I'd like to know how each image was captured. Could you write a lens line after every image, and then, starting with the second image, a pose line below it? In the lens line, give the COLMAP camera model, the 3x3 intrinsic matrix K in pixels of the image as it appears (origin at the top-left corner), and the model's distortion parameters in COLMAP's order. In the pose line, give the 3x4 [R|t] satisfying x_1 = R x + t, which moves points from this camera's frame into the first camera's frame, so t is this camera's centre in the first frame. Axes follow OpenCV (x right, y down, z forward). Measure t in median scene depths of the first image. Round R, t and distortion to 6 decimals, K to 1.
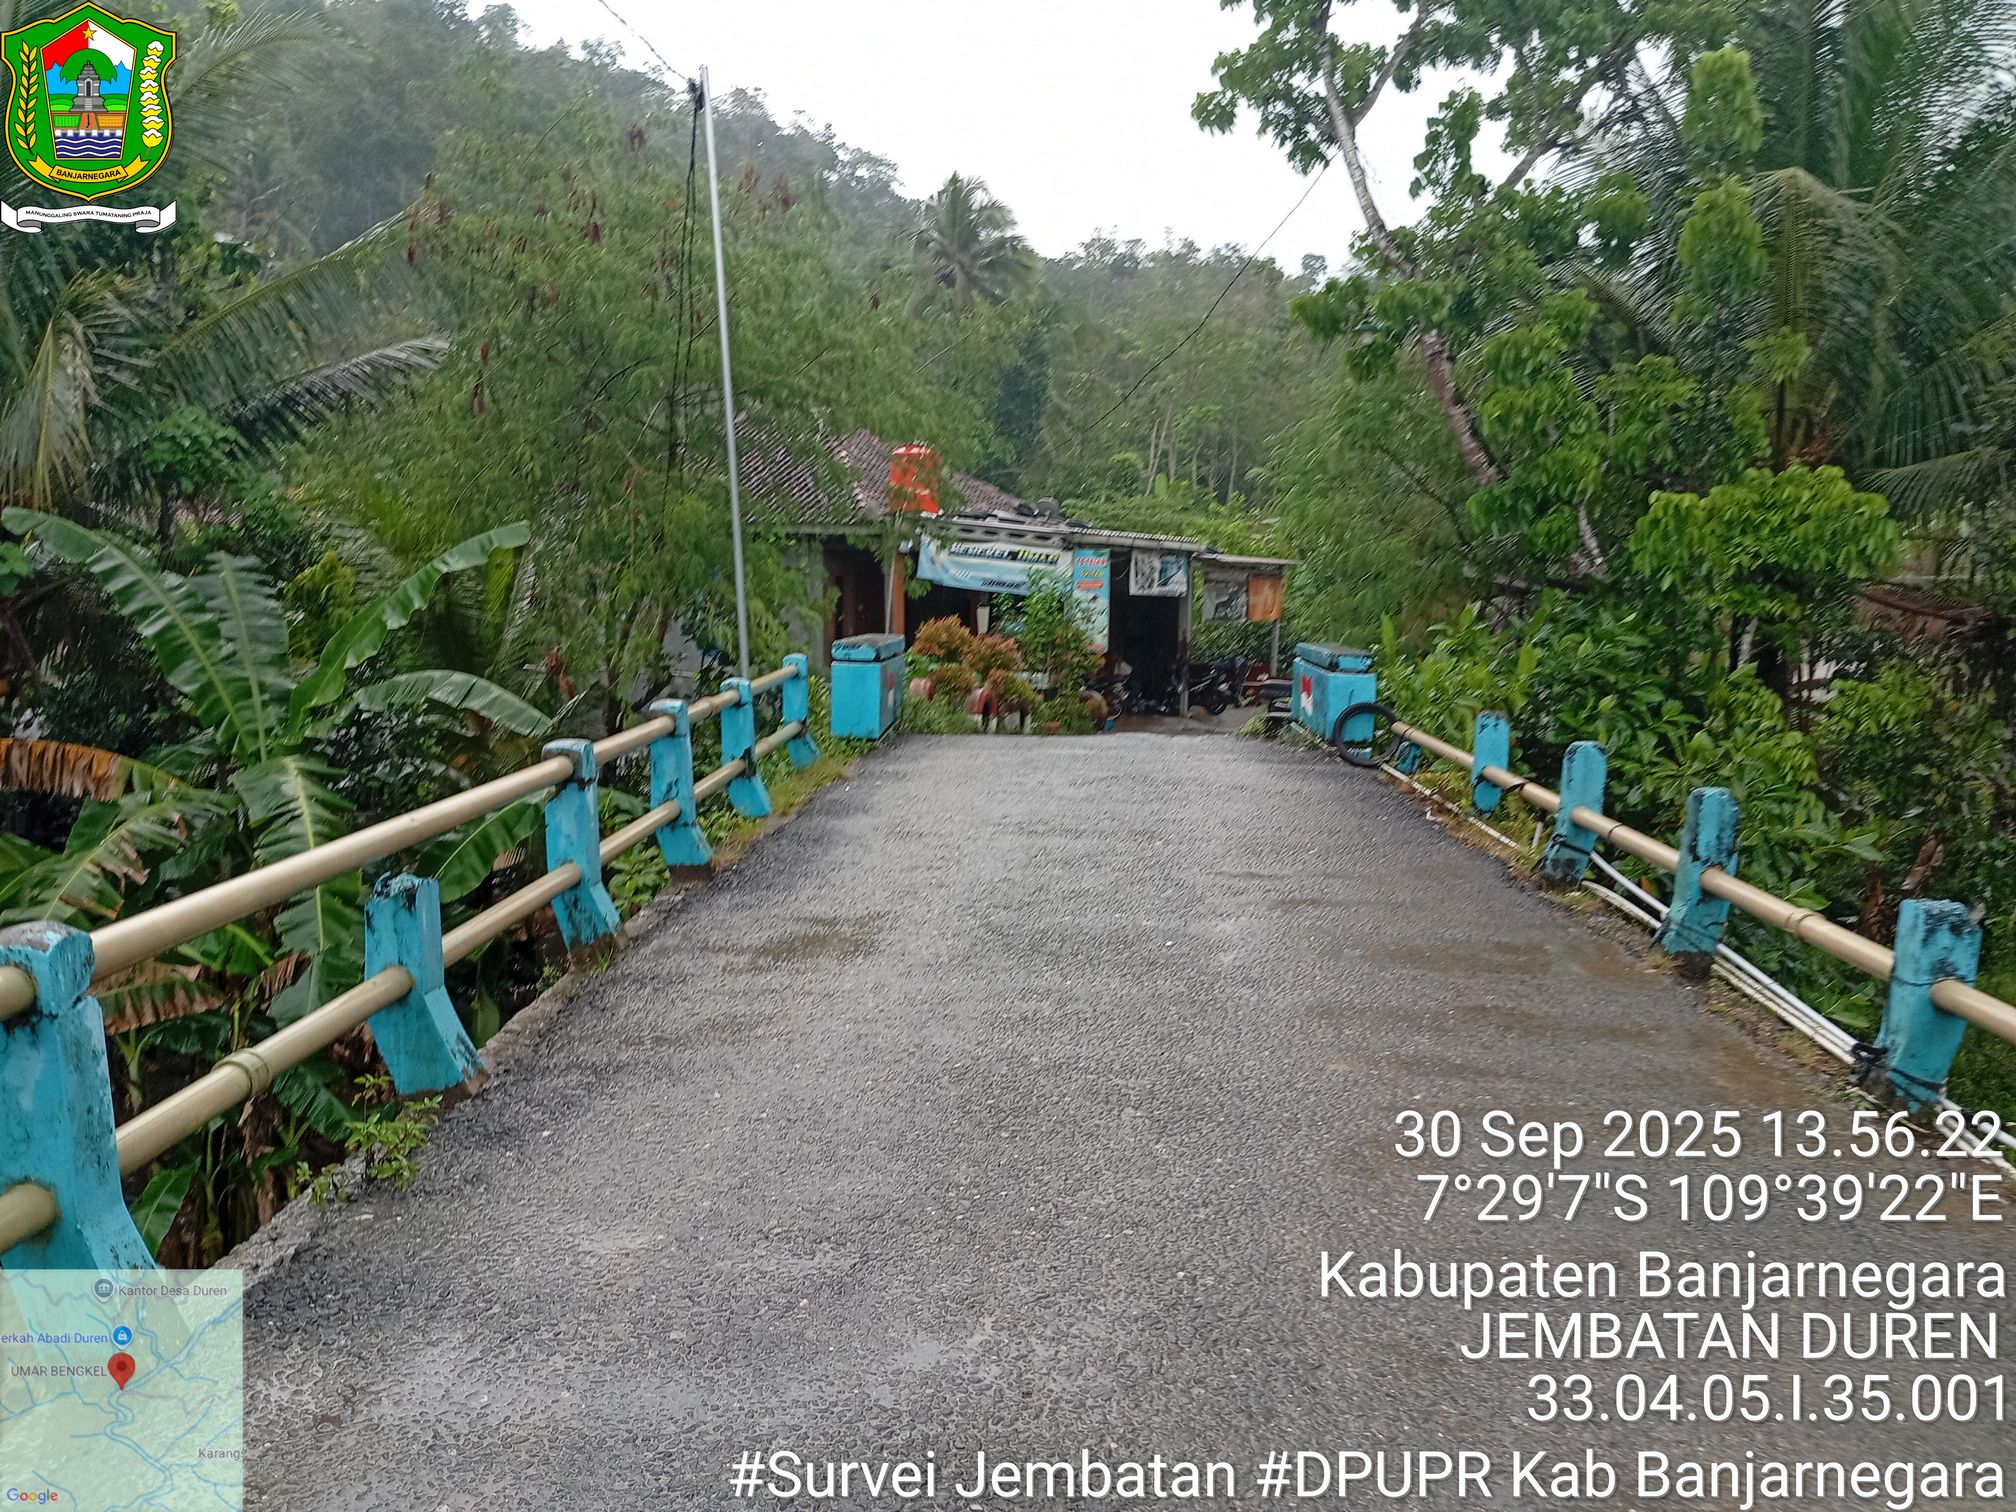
lens RADIAL K [[1548.5, 0, 1014.2], [0, 1548.5, 769.2], [0, 0, 1]] dist [0.099353, -0.206997]
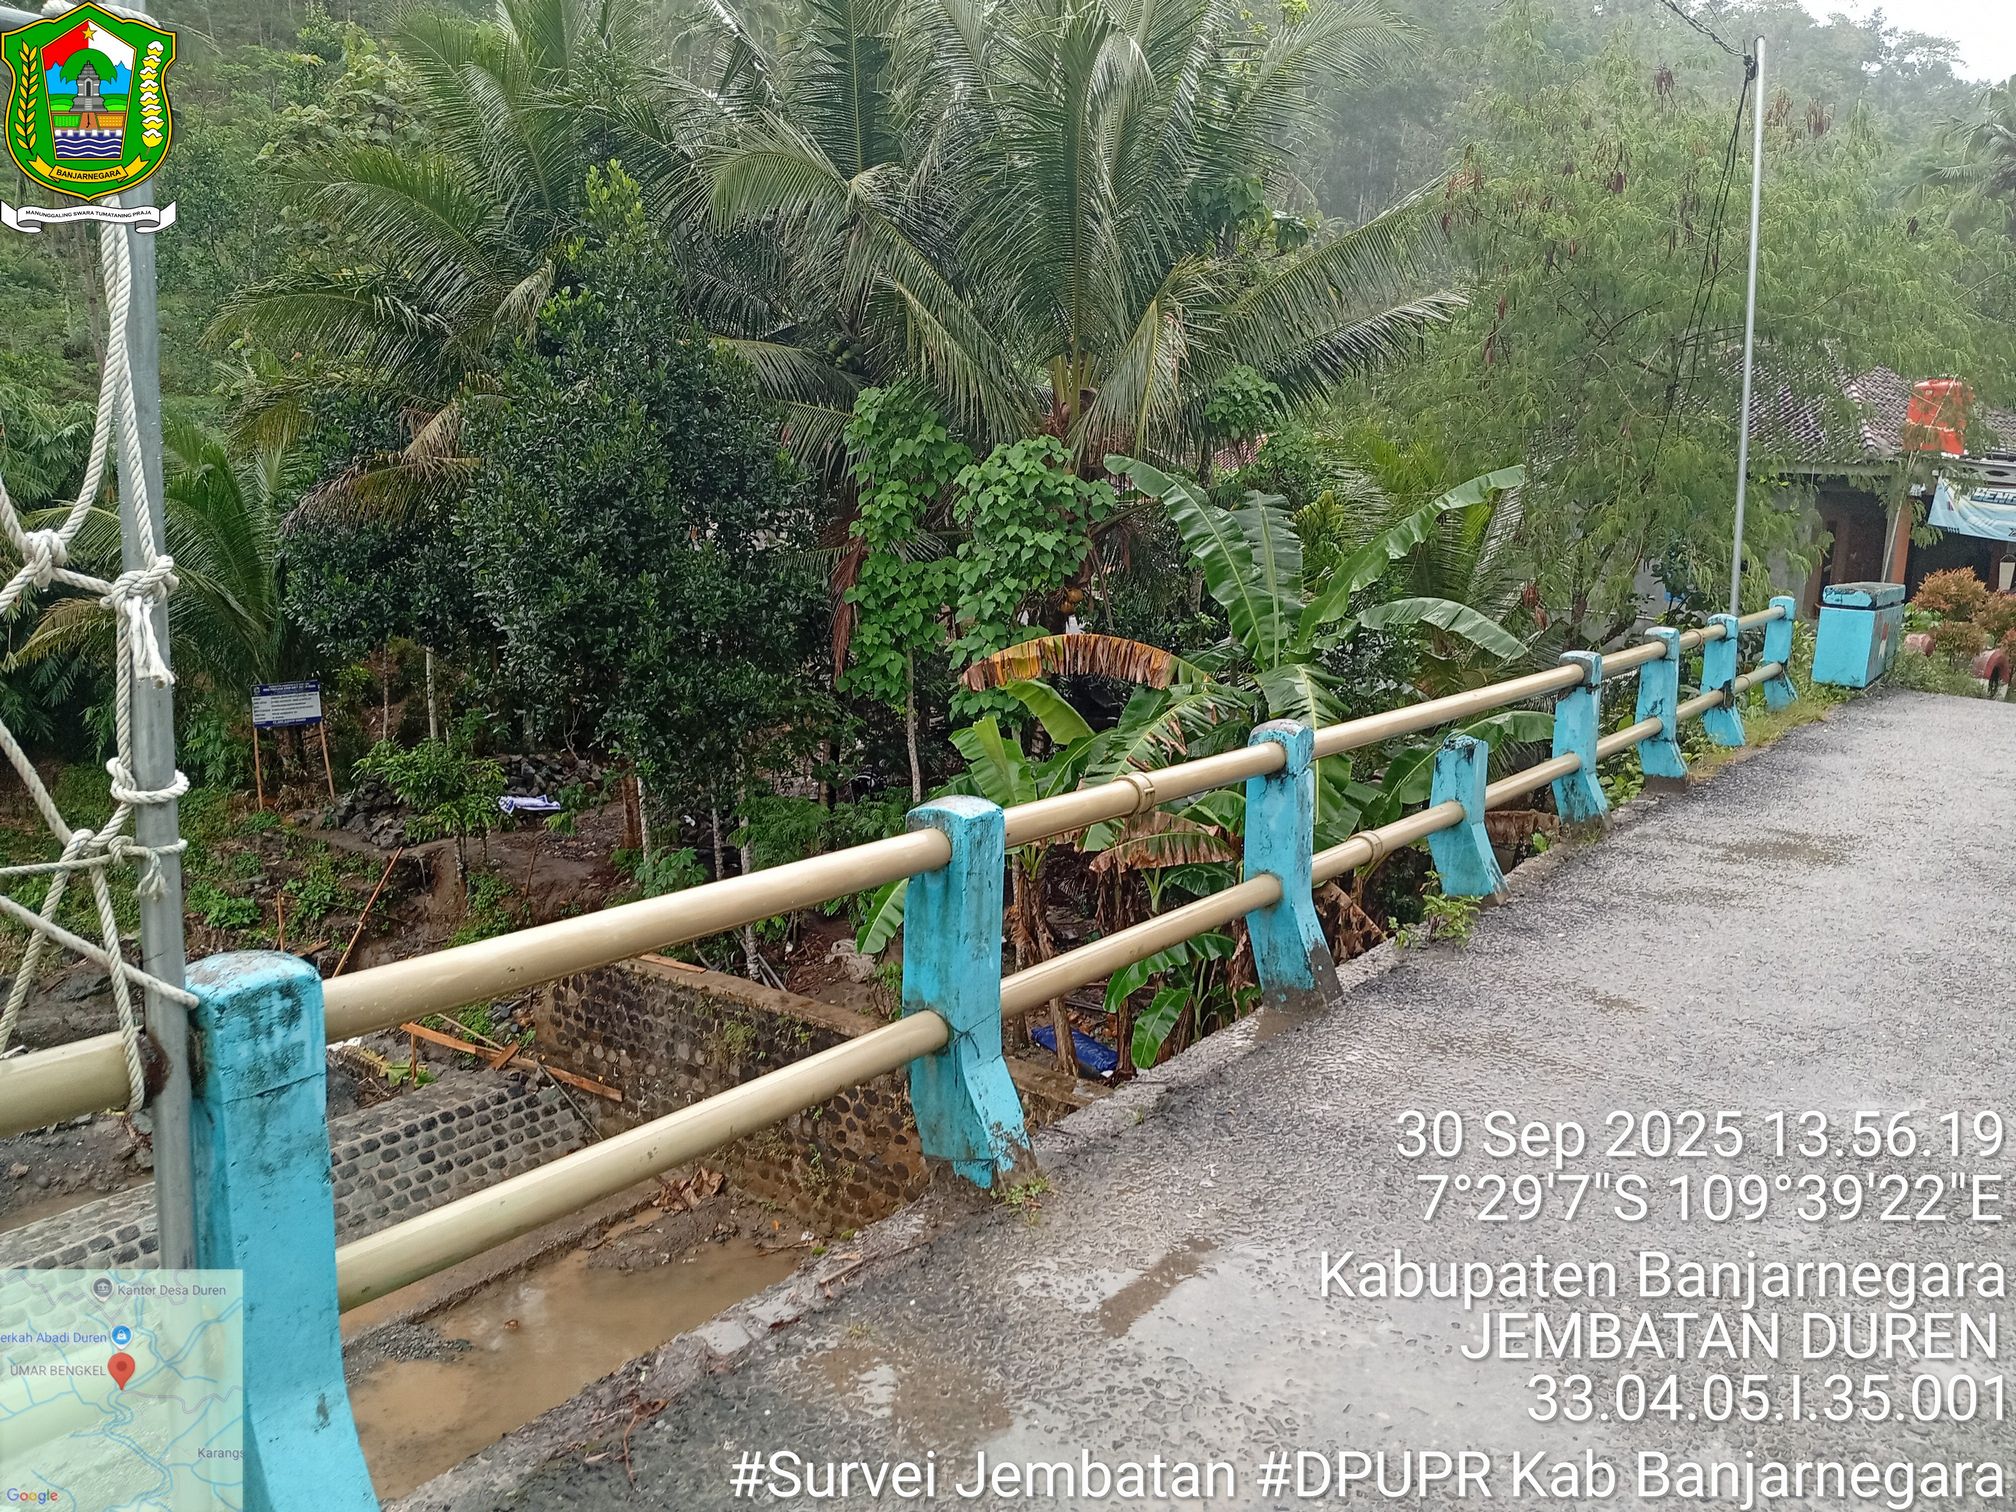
lens RADIAL K [[1548.5, 0, 1014.2], [0, 1548.5, 769.2], [0, 0, 1]] dist [0.099353, -0.206997]
pose [[0.833128, 0.111222, -0.541782, 0.005170], [-0.090378, 0.993782, 0.065034, 0.012826], [0.545647, -0.005216, 0.837999, -0.098699]]
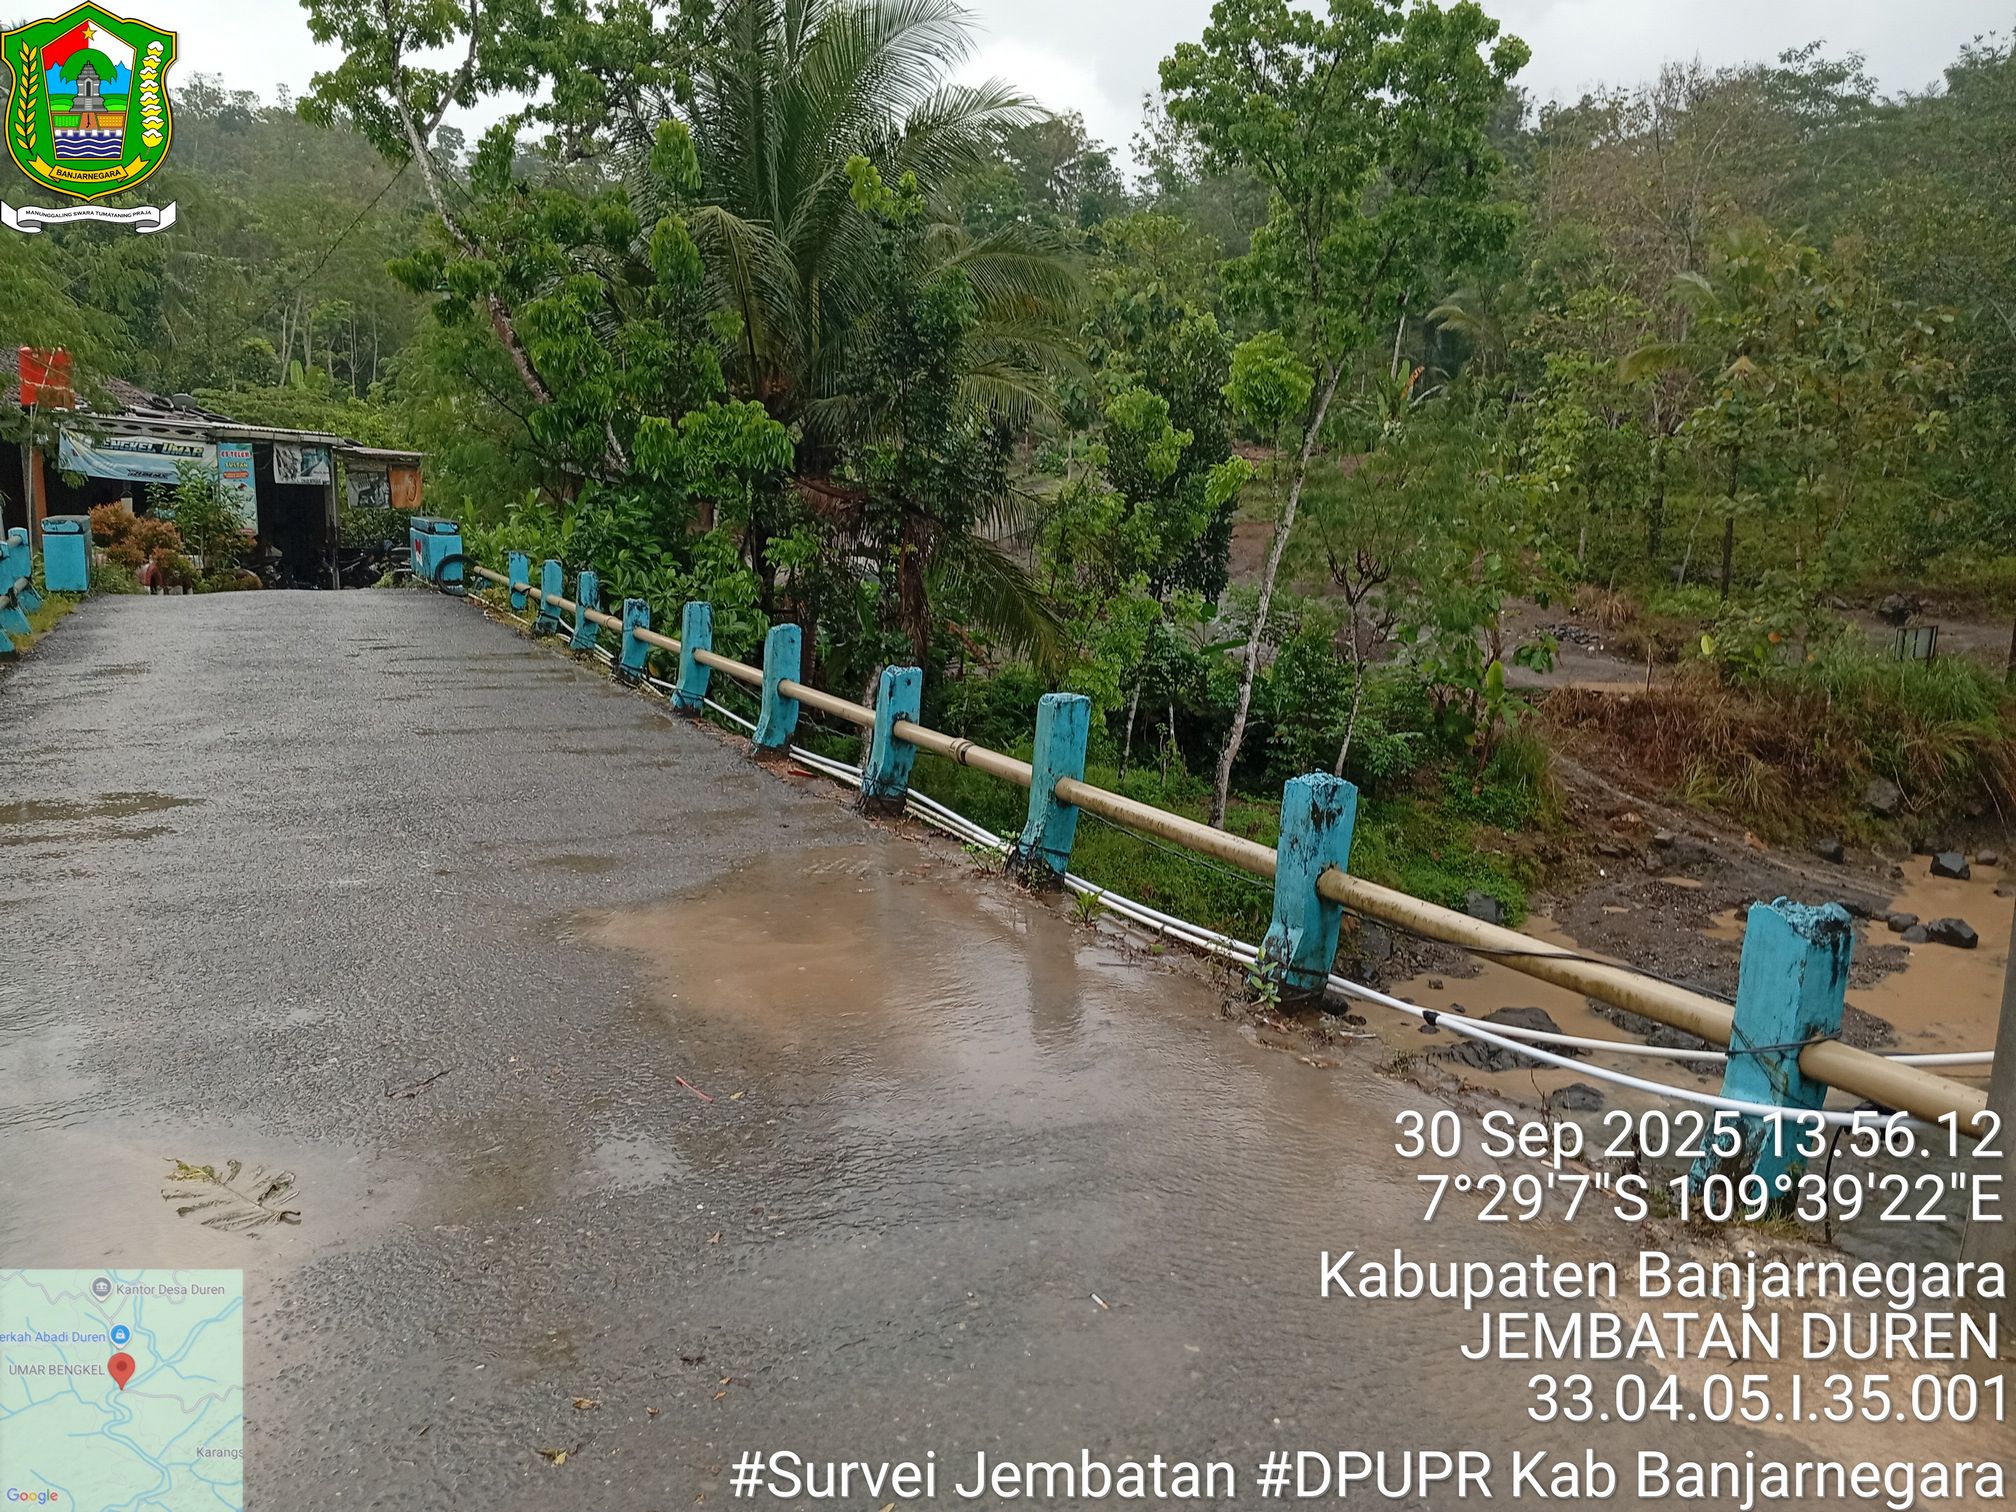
lens RADIAL K [[1513.5, 0, 1002.7], [0, 1513.5, 788.6], [0, 0, 1]] dist [0.037307, -0.137170]
pose [[0.869591, -0.094038, 0.484736, -0.038676], [0.052706, 0.993766, 0.098239, 0.054877], [-0.490952, -0.059879, 0.869126, -0.454374]]
